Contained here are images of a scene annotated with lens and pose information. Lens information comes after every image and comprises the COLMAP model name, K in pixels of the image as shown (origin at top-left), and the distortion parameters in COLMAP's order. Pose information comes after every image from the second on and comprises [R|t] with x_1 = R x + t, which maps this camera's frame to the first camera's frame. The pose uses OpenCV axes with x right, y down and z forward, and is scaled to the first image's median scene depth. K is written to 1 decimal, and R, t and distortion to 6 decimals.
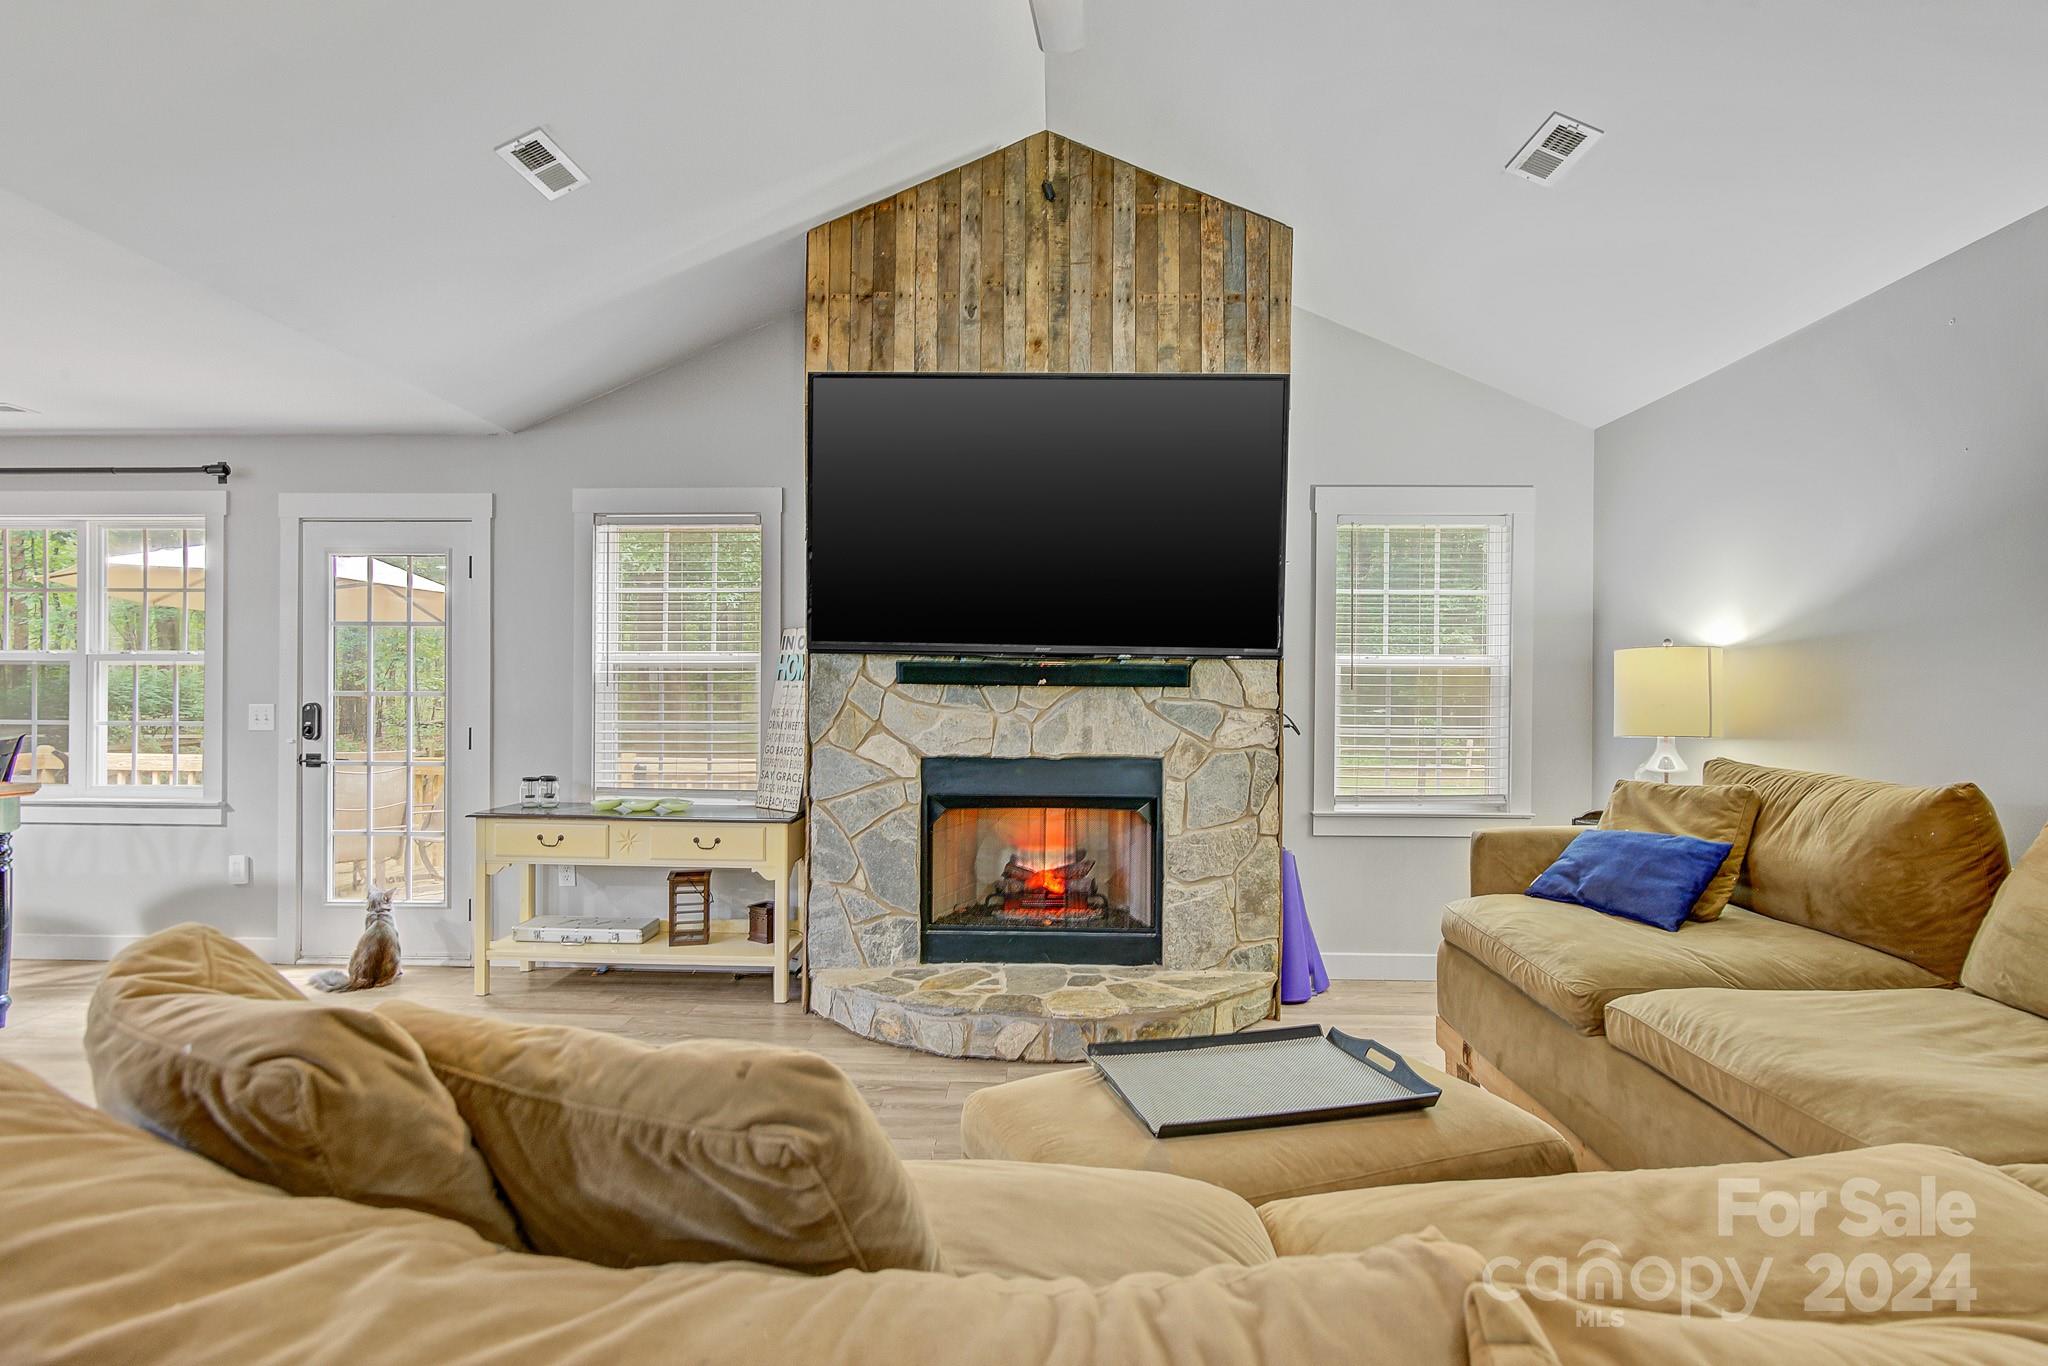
lens RADIAL K [[1005.3, 0, 1028.9], [0, 1005.3, 694.3], [0, 0, 1]] dist [-0.005466, -0.000362]
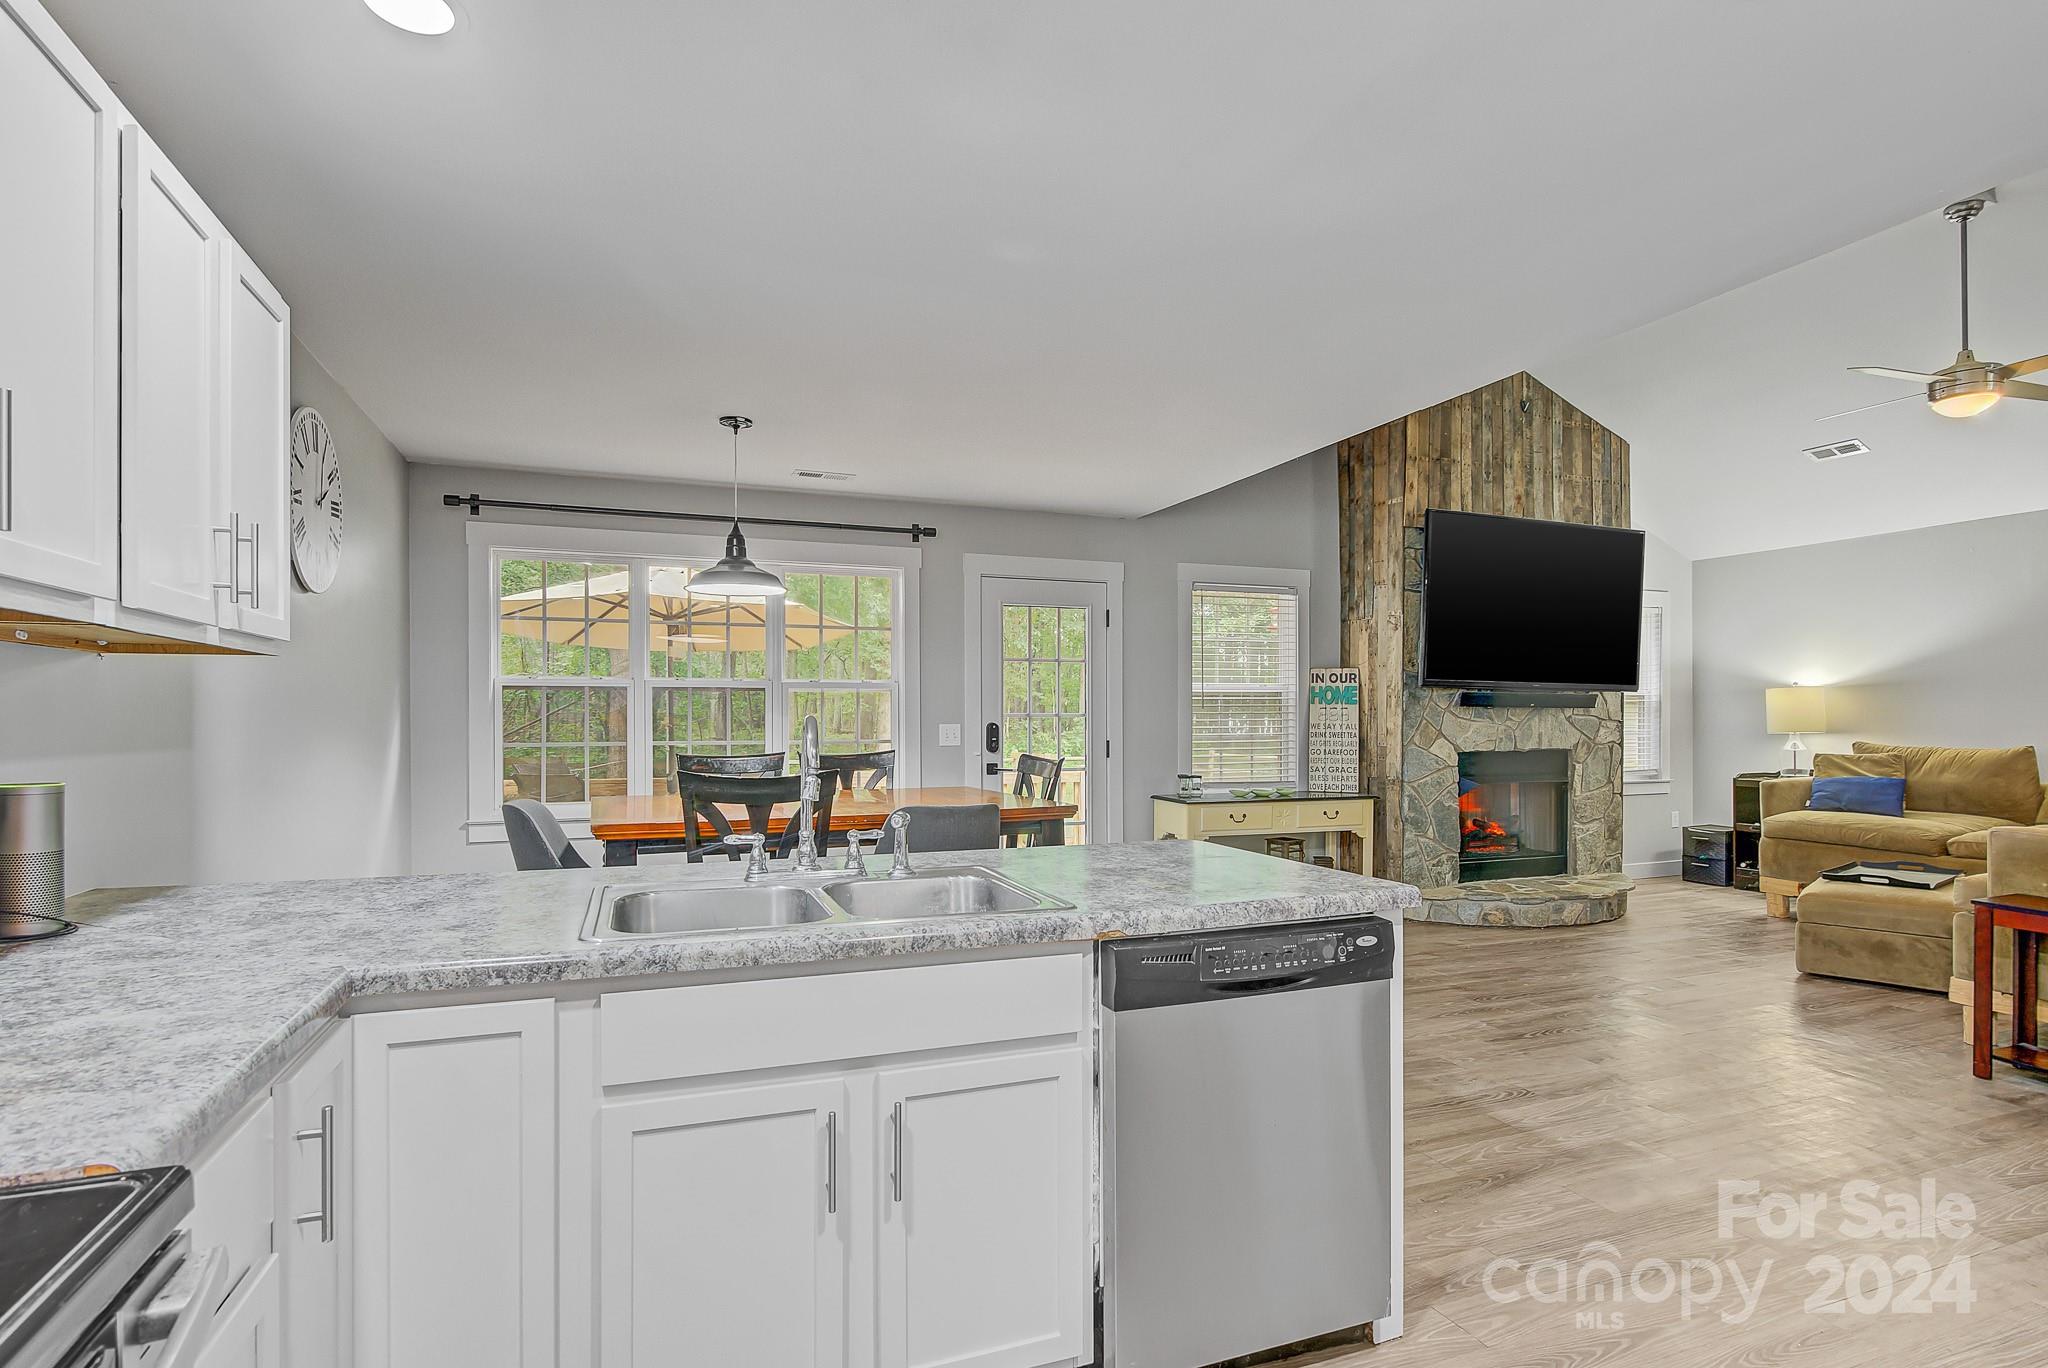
lens RADIAL K [[1005.3, 0, 1025.1], [0, 1005.3, 710.7], [0, 0, 1]] dist [-0.005466, -0.000362]
pose [[0.923157, -0.004476, 0.384397, -1.362853], [0.006025, 0.999978, -0.002825, -0.003222], [-0.384375, 0.004924, 0.923164, -0.200451]]
